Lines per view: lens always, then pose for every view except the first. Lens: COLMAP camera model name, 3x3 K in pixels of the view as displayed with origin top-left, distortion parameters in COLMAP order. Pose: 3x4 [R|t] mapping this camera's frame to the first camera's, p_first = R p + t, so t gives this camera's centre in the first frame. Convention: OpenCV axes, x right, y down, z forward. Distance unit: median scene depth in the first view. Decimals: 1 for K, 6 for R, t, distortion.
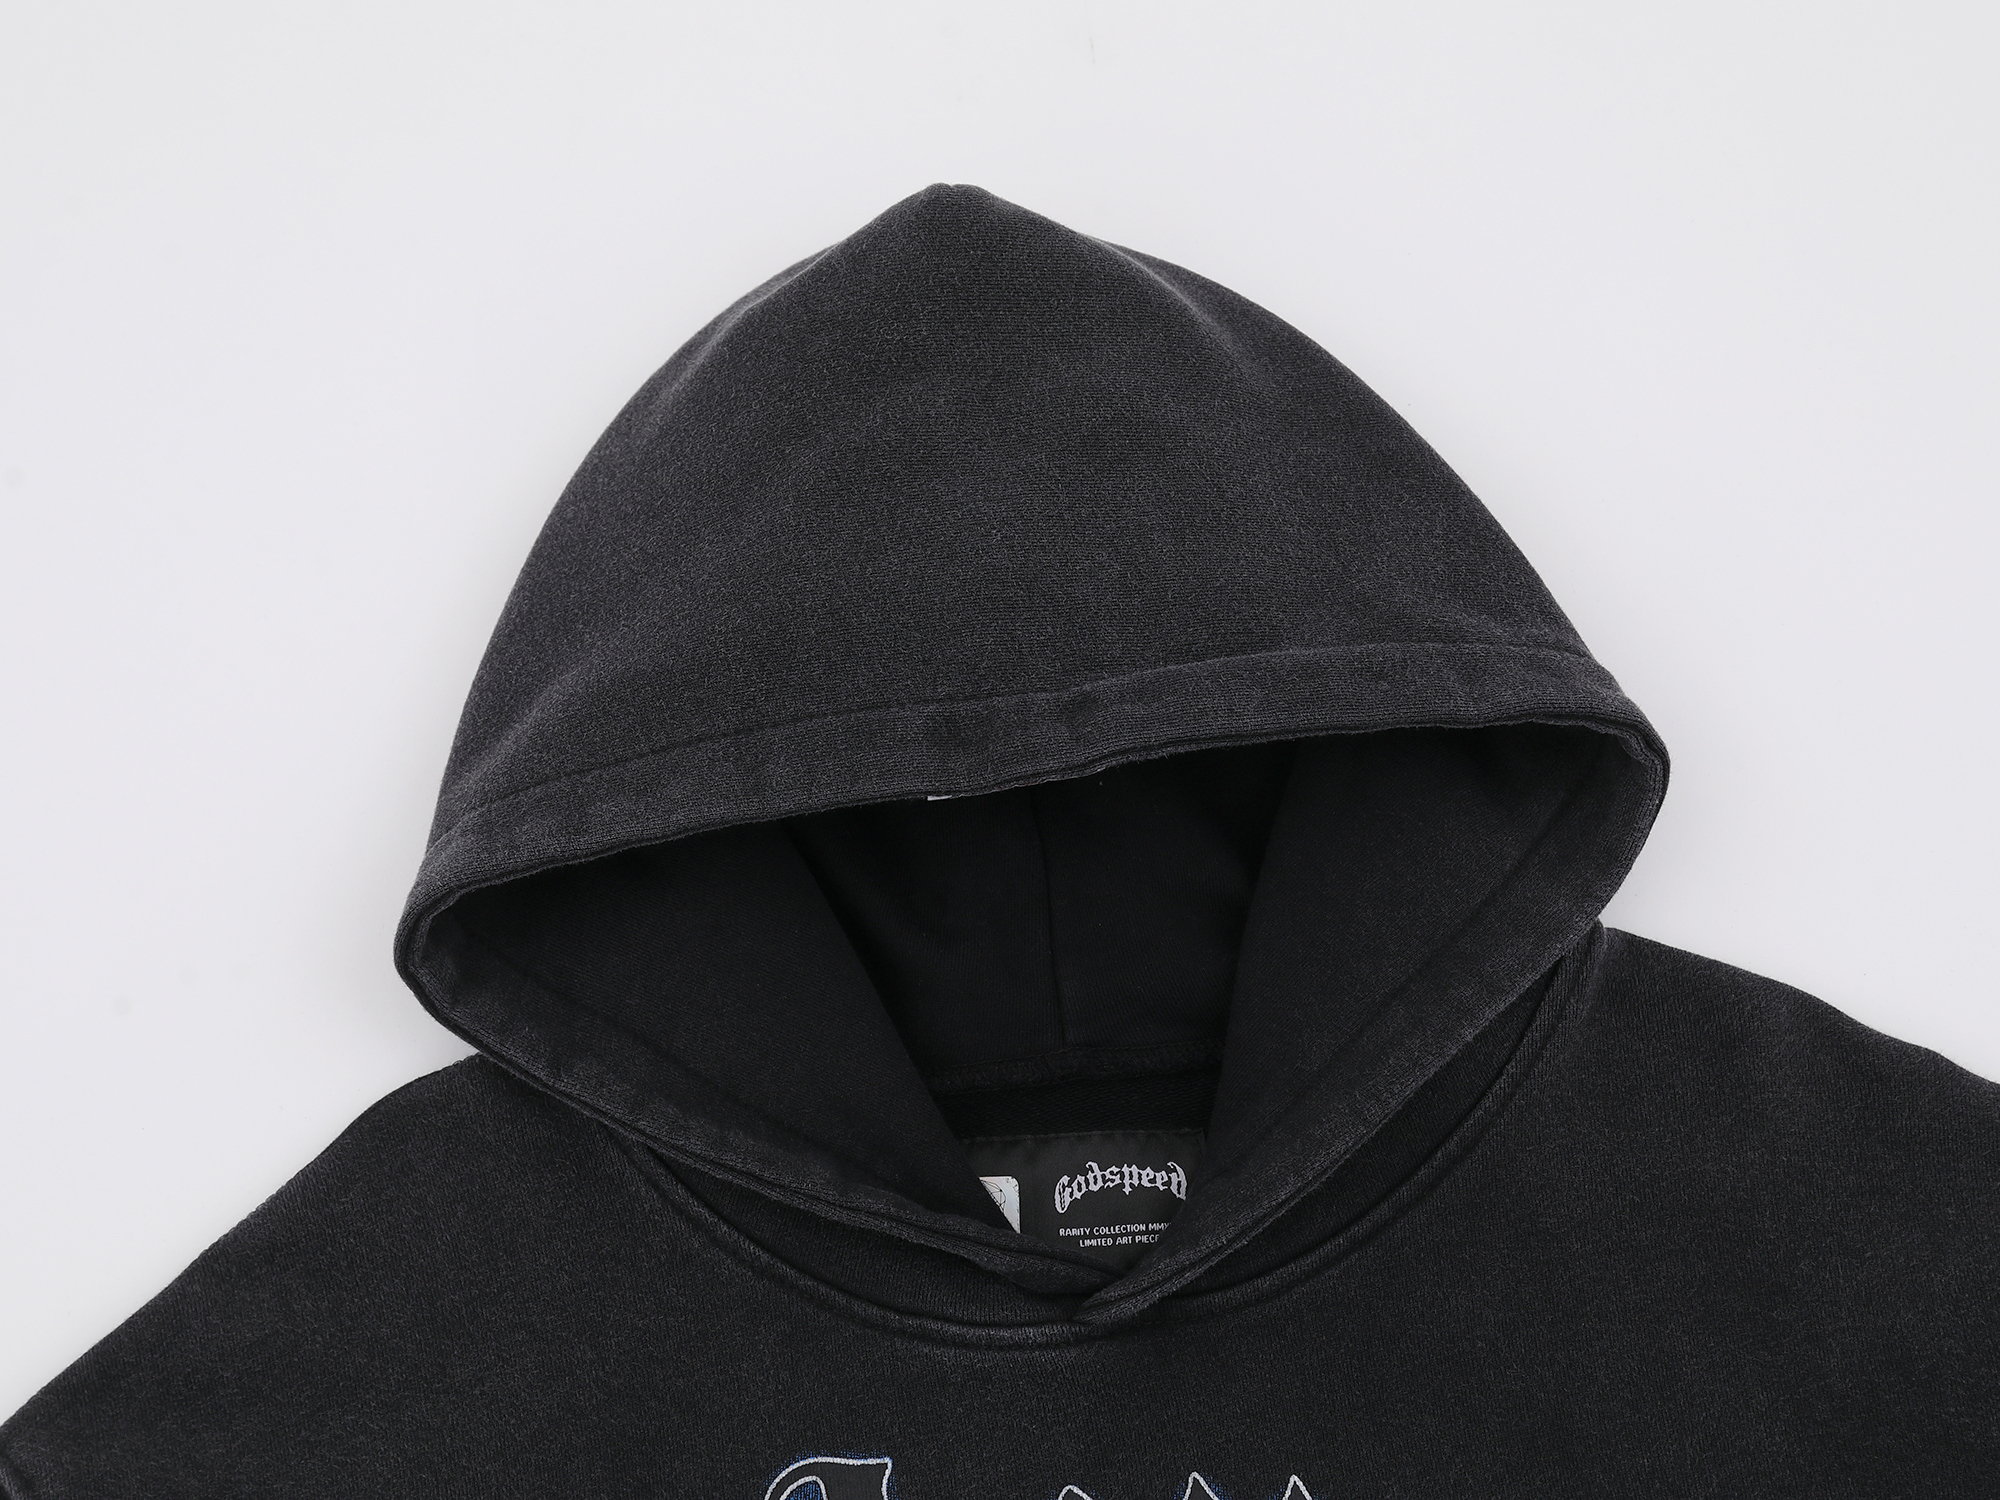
lens RADIAL K [[3215.9, 0, 998.8], [0, 3215.9, 749.5], [0, 0, 1]] dist [0.061347, 0.000000]
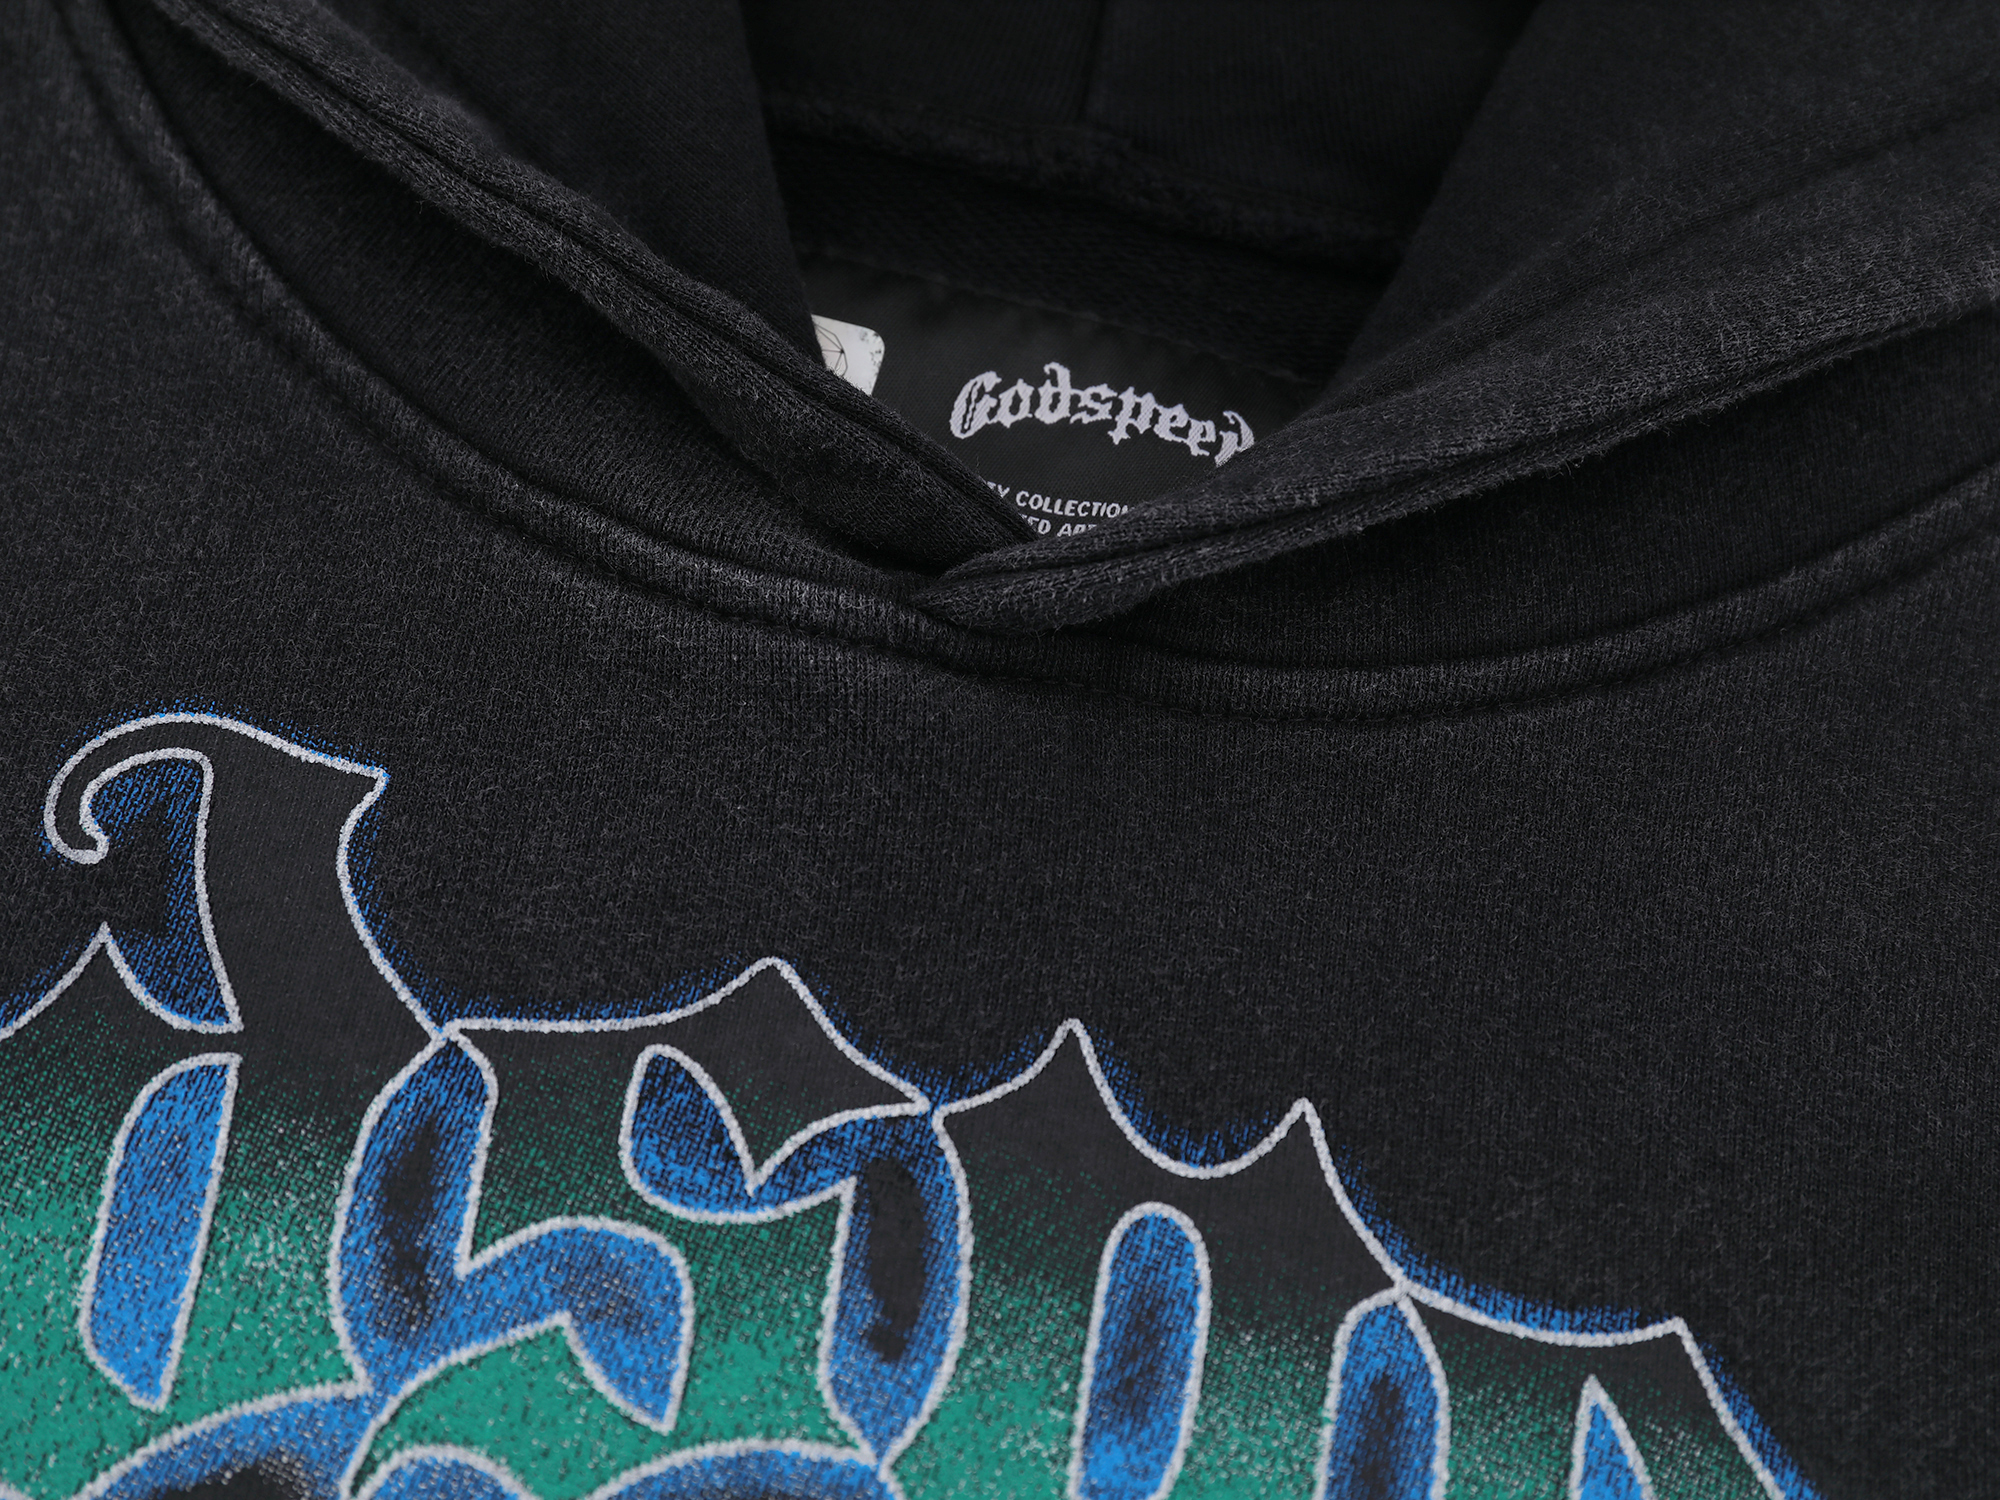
lens RADIAL K [[3776.2, 0, 1003.5], [0, 3776.2, 742.9], [0, 0, 1]] dist [0.050875, 0.000000]
pose [[0.952090, 0.300062, -0.059054, 0.068652], [-0.305813, 0.935265, -0.178205, 0.275084], [0.001759, 0.187726, 0.982220, 0.513932]]
